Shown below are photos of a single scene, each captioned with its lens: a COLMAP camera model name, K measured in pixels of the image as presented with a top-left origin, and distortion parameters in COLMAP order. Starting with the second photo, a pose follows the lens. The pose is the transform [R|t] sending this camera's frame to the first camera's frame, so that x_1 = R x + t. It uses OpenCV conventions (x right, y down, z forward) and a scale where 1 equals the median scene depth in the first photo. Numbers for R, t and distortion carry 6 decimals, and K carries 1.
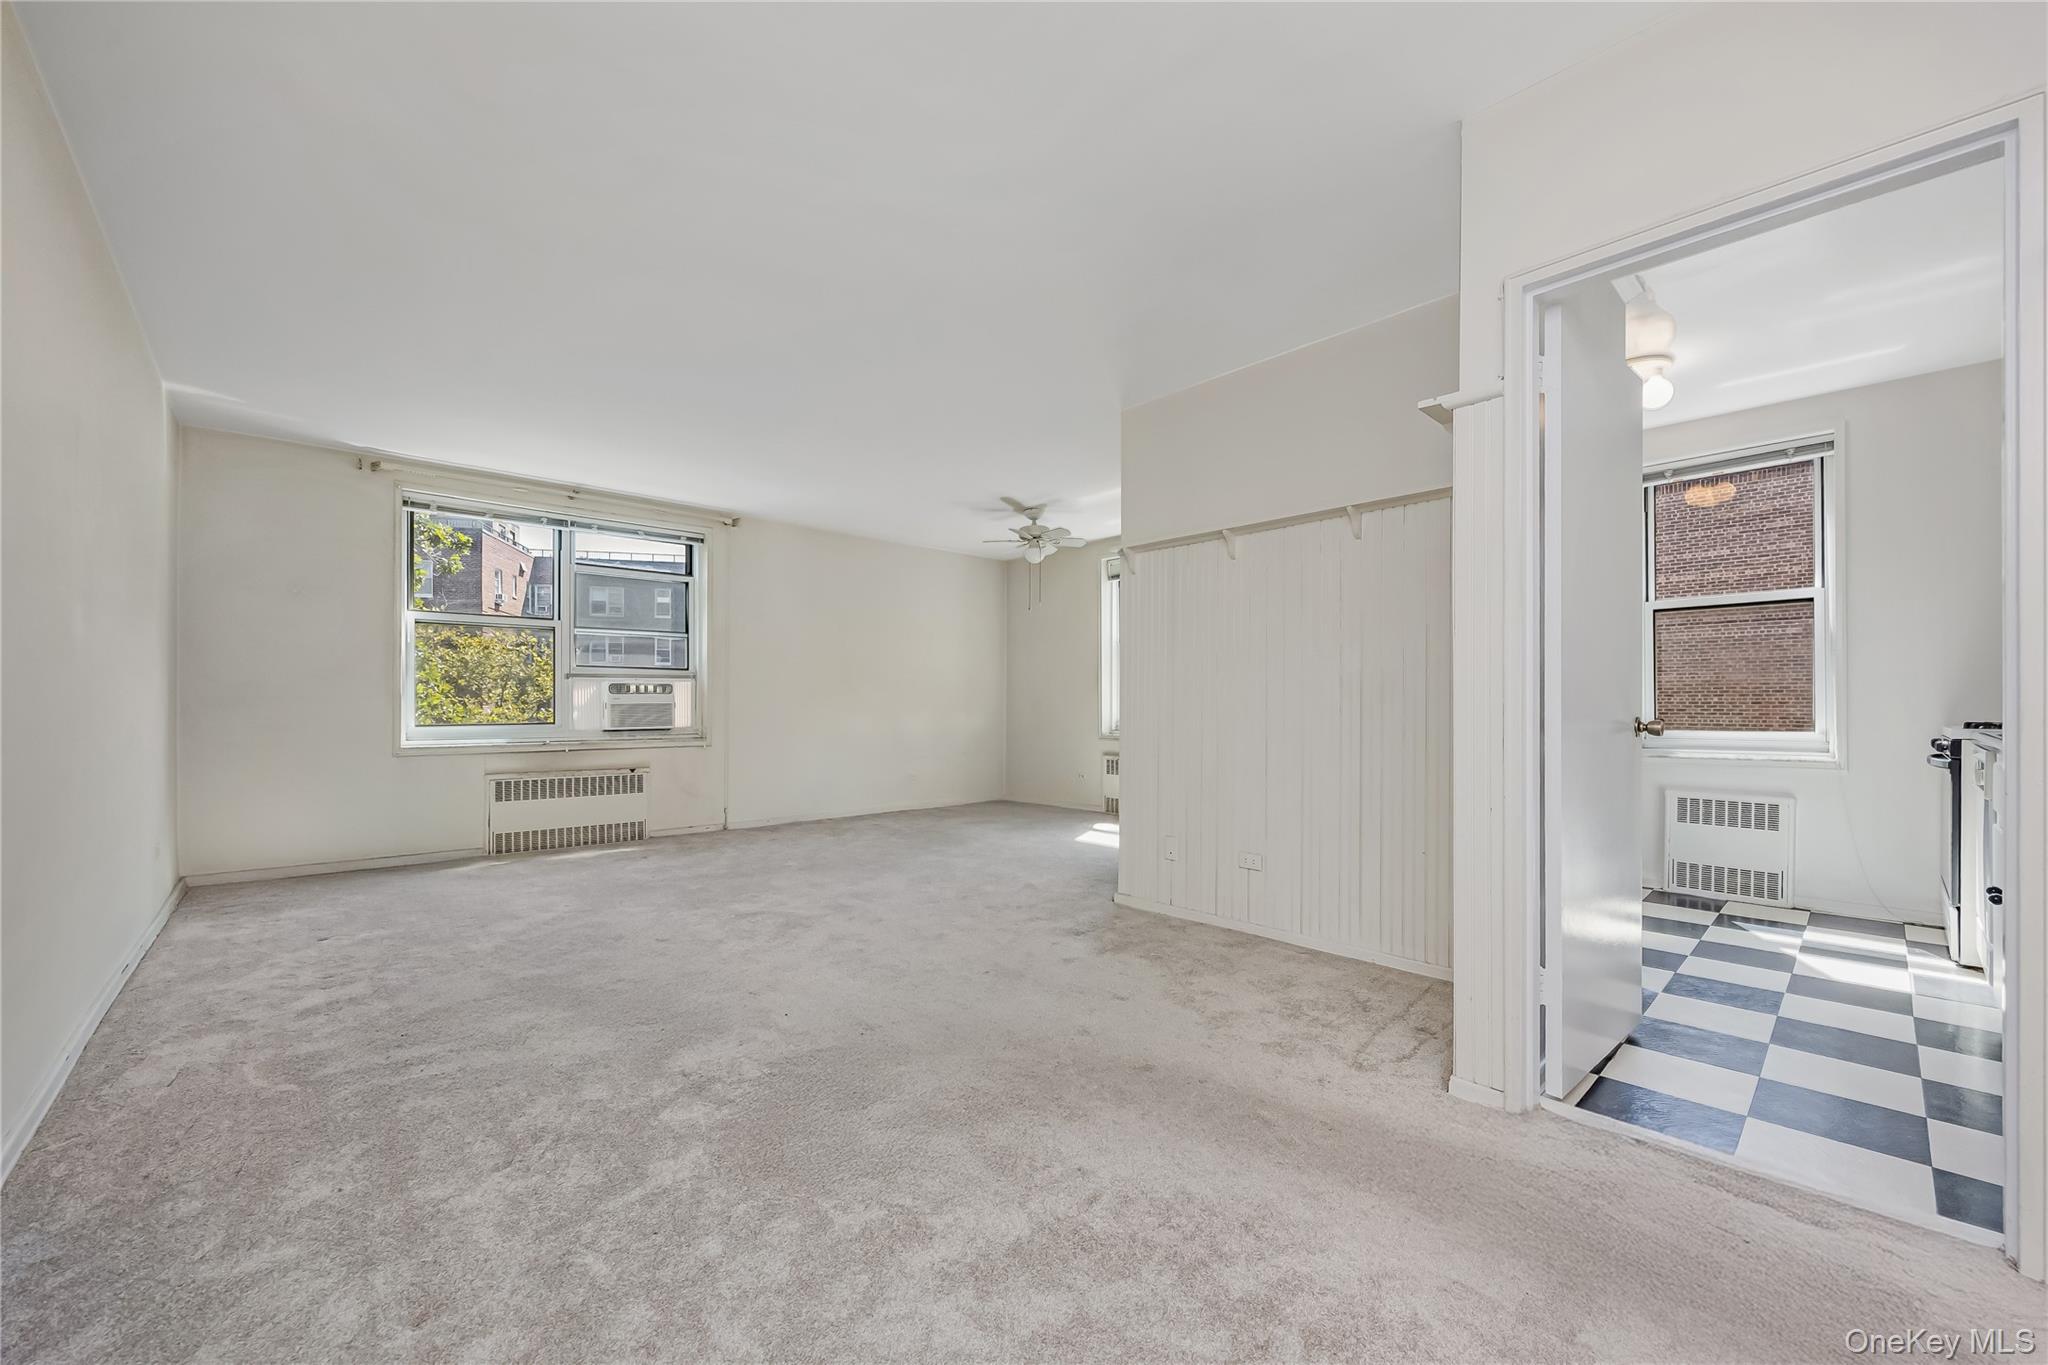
lens RADIAL K [[795.2, 0, 1027.0], [0, 795.2, 710.9], [0, 0, 1]] dist [-0.002177, -0.000391]
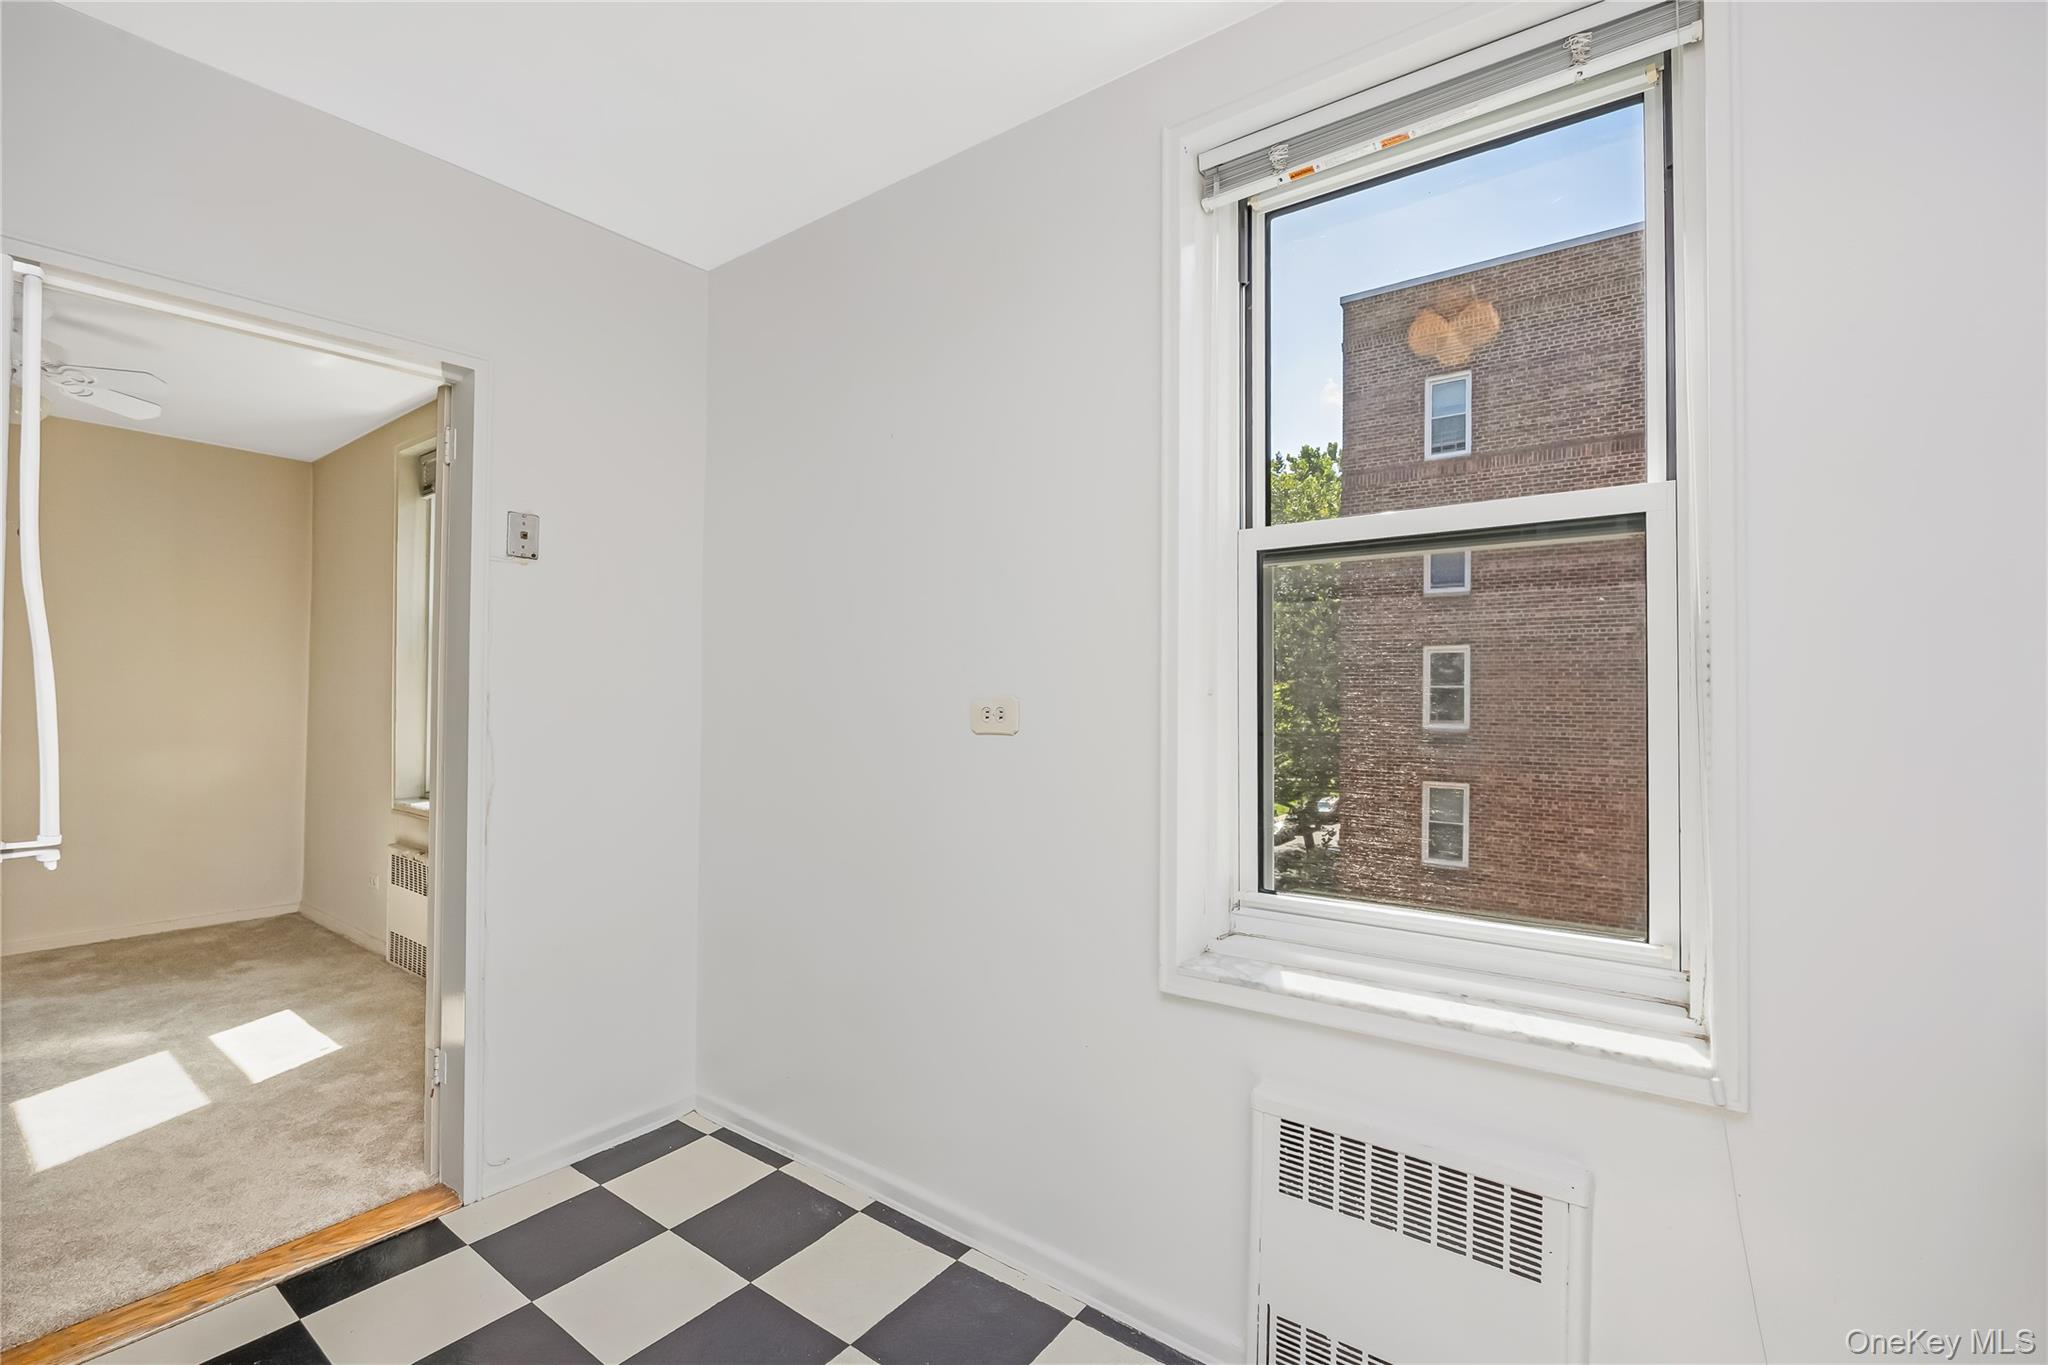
lens RADIAL K [[865.9, 0, 1027.0], [0, 865.9, 691.9], [0, 0, 1]] dist [-0.011991, 0.000697]
pose [[0.987926, 0.009992, 0.154602, 0.682153], [-0.007951, 0.999873, -0.013818, -0.062221], [-0.154721, 0.012422, 0.987880, 0.686082]]
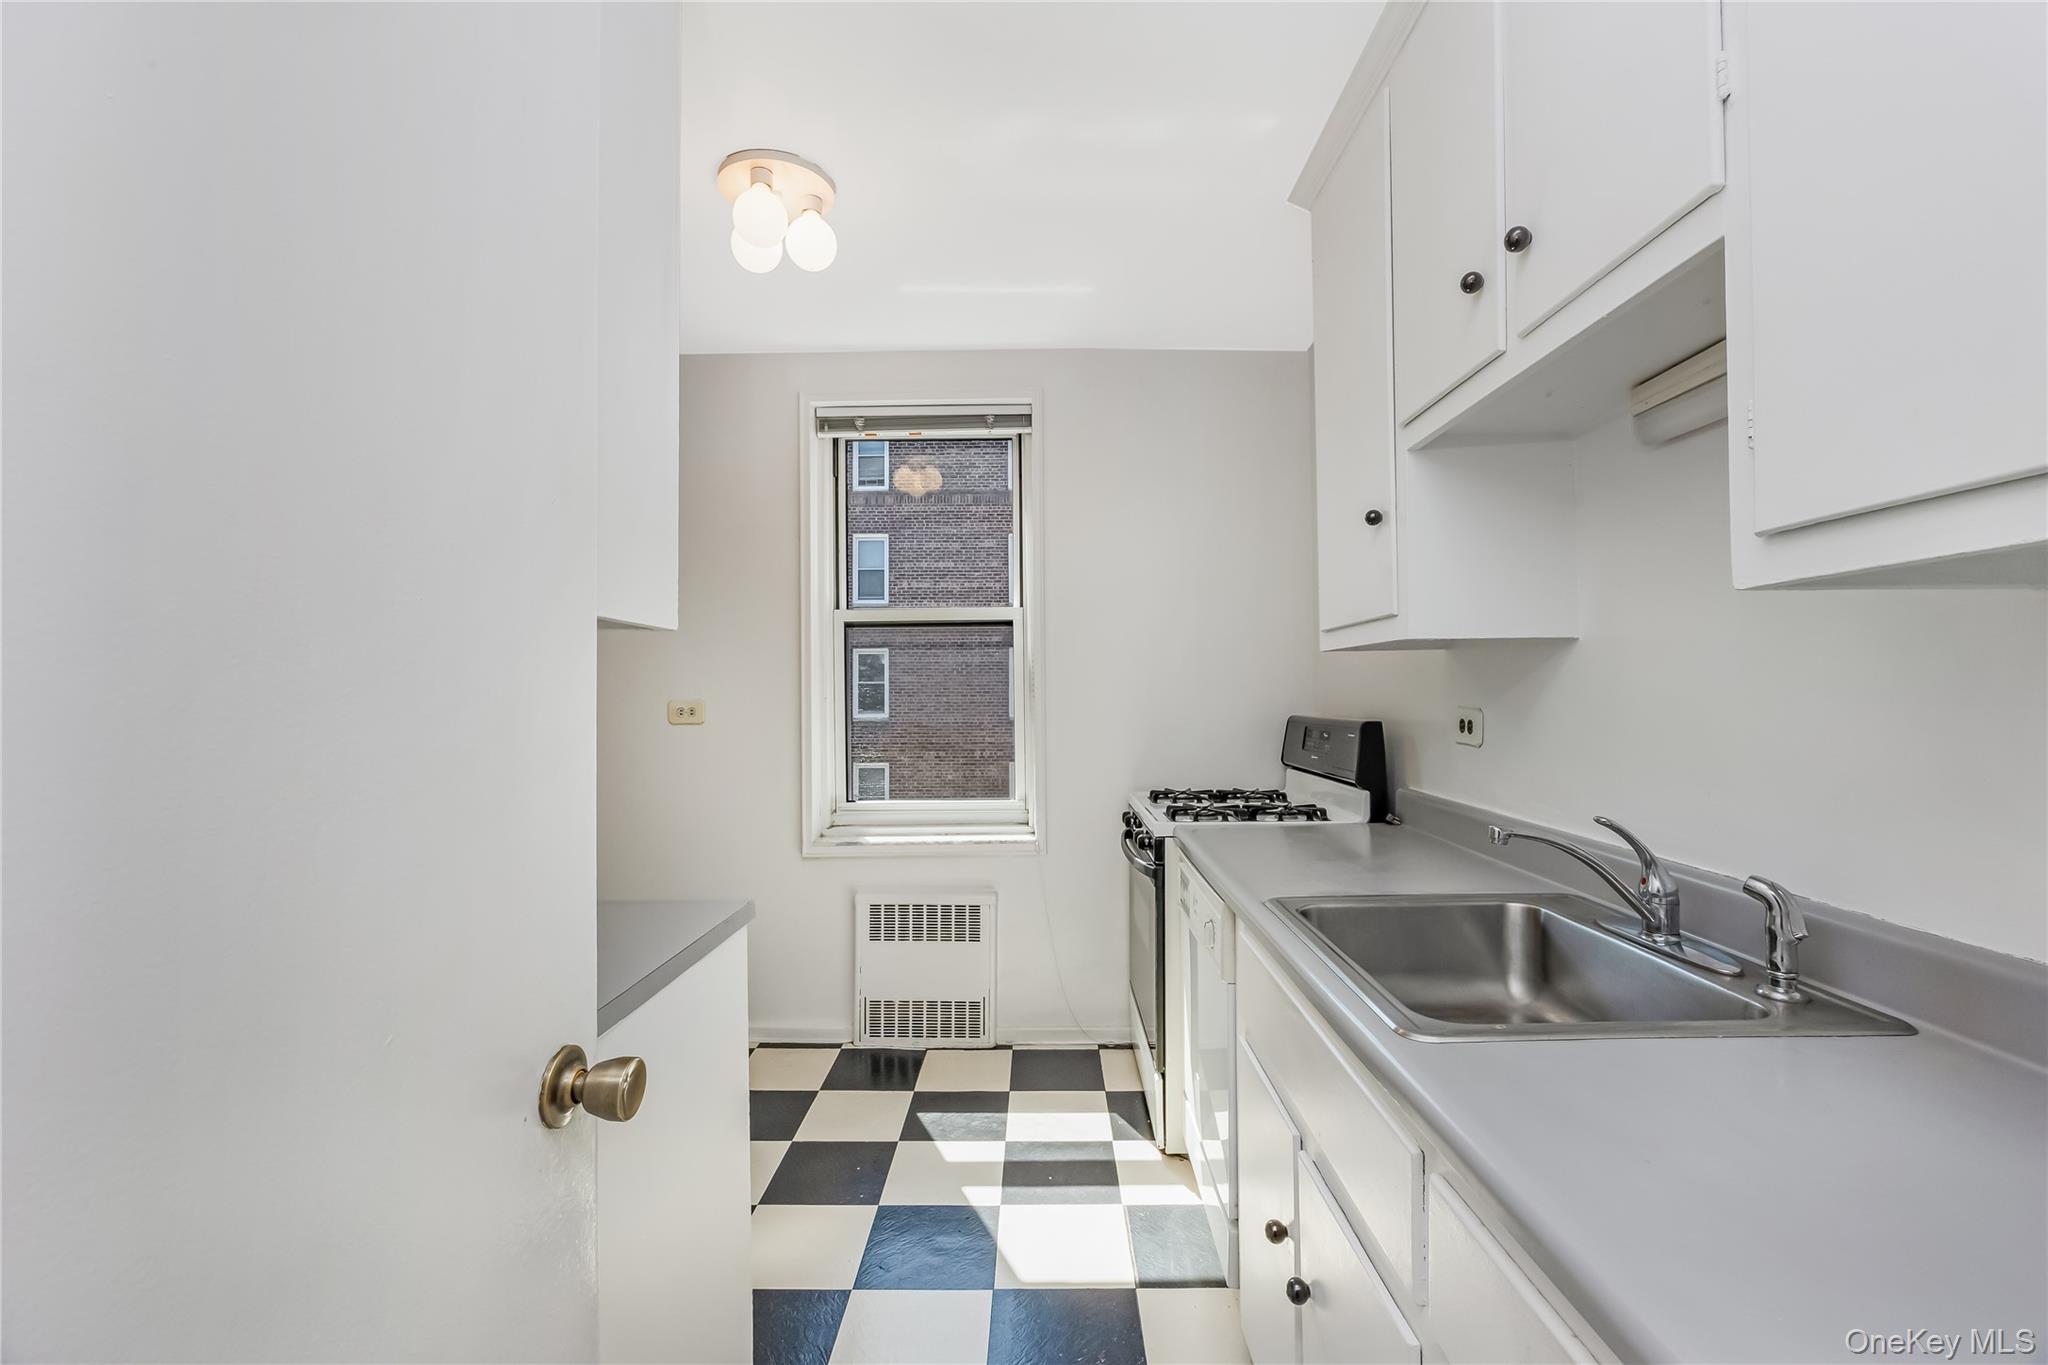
lens RADIAL K [[865.9, 0, 1012.8], [0, 865.9, 692.4], [0, 0, 1]] dist [-0.011991, 0.000697]
pose [[0.706837, 0.000231, 0.707377, 0.401475], [0.006325, 0.999958, -0.006647, -0.066772], [-0.707349, 0.009173, 0.706805, 0.409987]]
